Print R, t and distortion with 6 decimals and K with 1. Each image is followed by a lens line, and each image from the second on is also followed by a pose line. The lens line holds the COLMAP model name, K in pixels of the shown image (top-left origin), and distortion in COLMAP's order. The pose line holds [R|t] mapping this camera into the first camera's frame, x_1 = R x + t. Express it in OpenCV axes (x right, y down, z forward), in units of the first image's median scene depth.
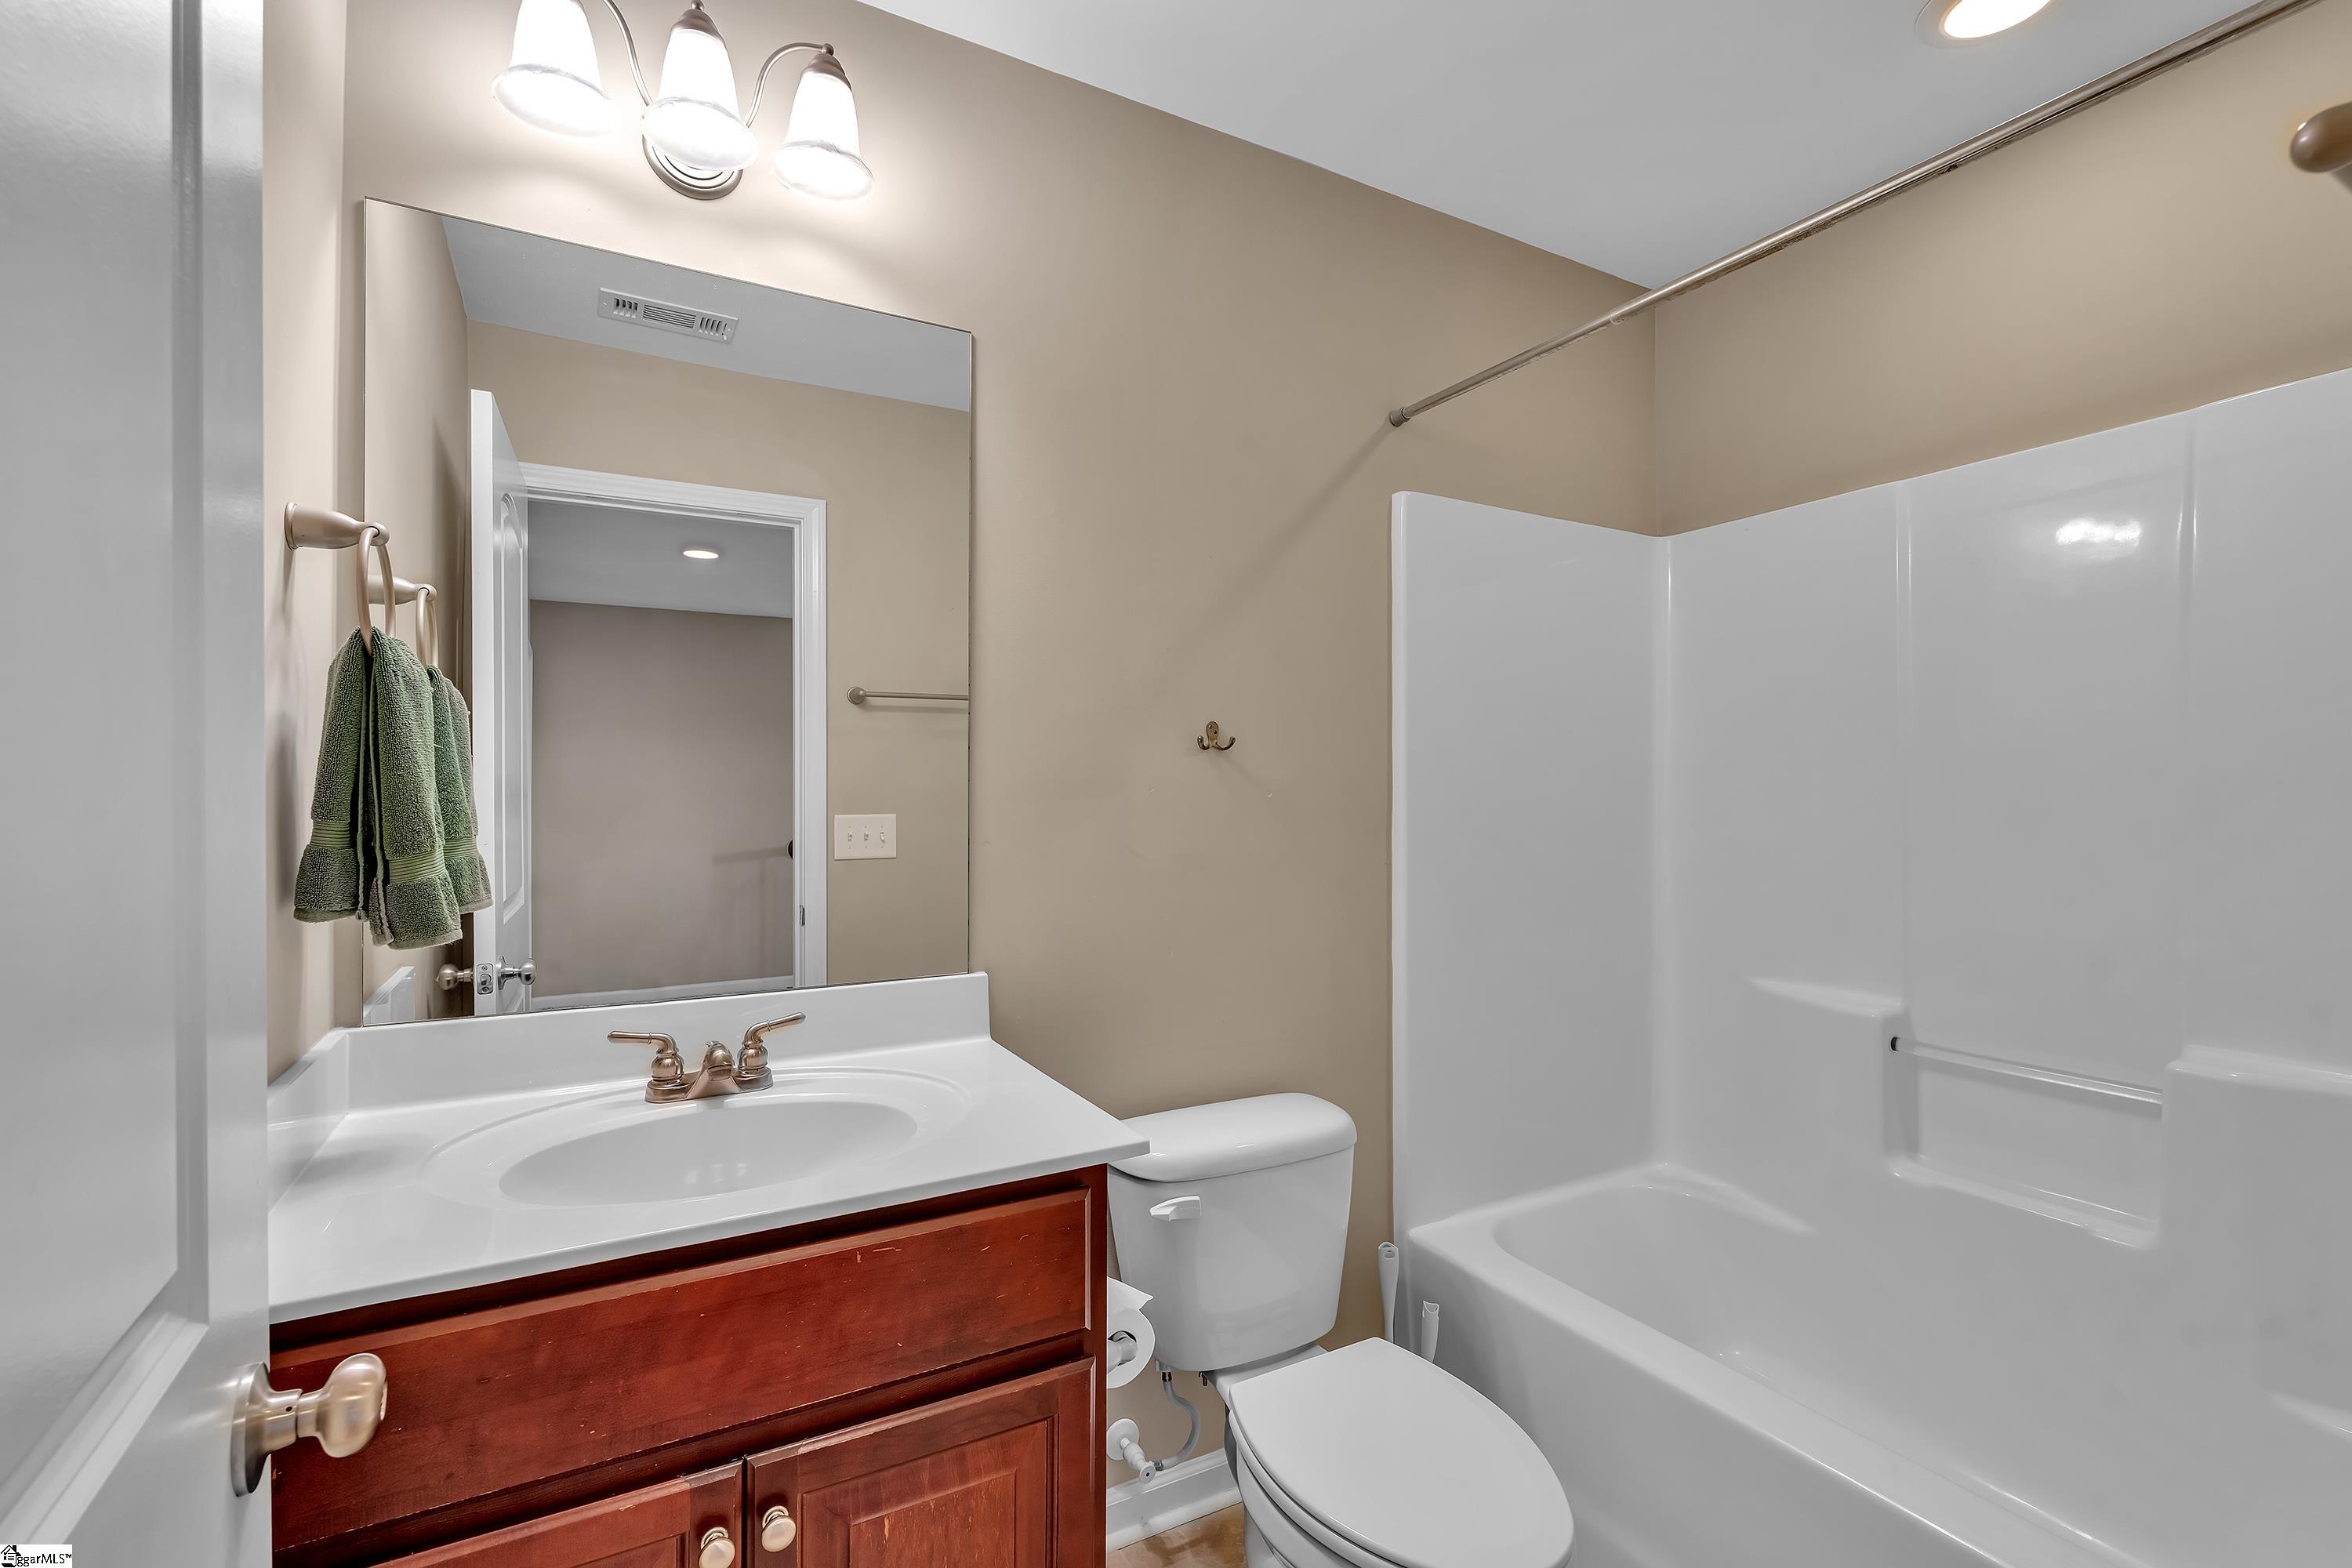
lens RADIAL K [[1028.1, 0, 1188.6], [0, 1028.1, 786.9], [0, 0, 1]] dist [0.001315, -0.000250]
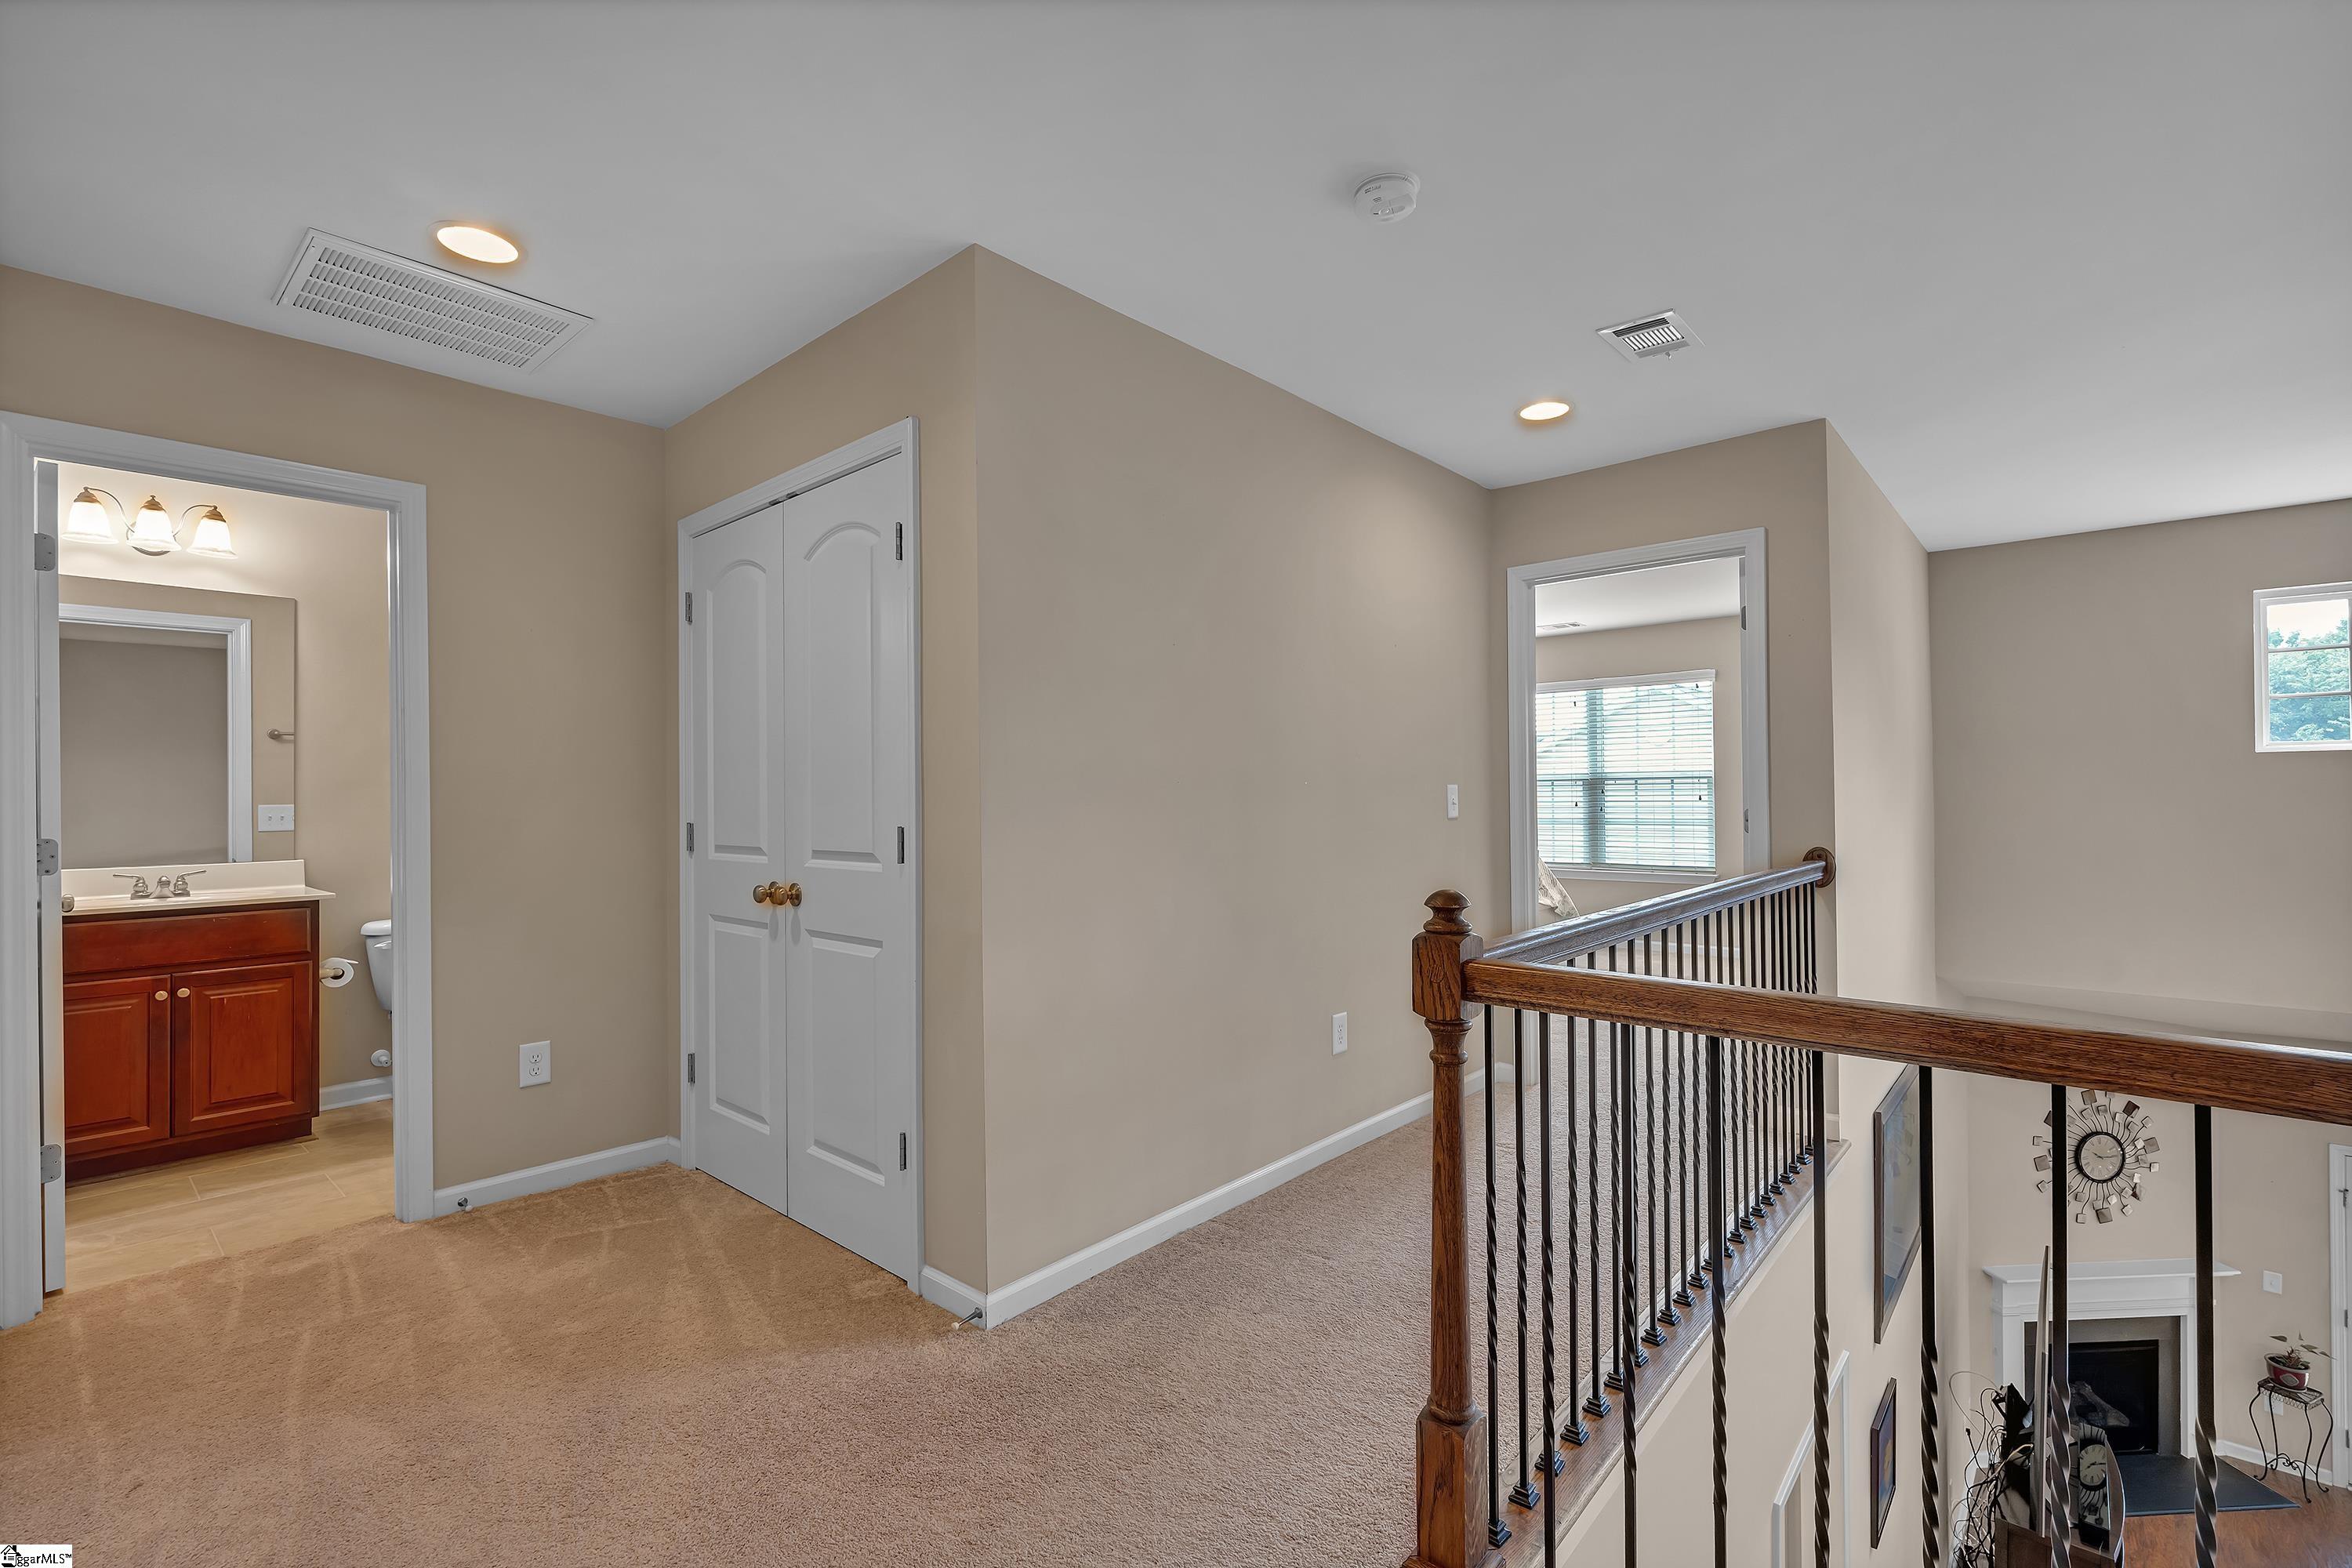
lens RADIAL K [[1028.1, 0, 1178.8], [0, 1028.1, 790.4], [0, 0, 1]] dist [0.001315, -0.000250]
pose [[0.944230, -0.008443, 0.329177, 1.201692], [0.009272, 0.999957, -0.000947, 0.043609], [-0.329155, 0.003946, 0.944268, -2.493910]]
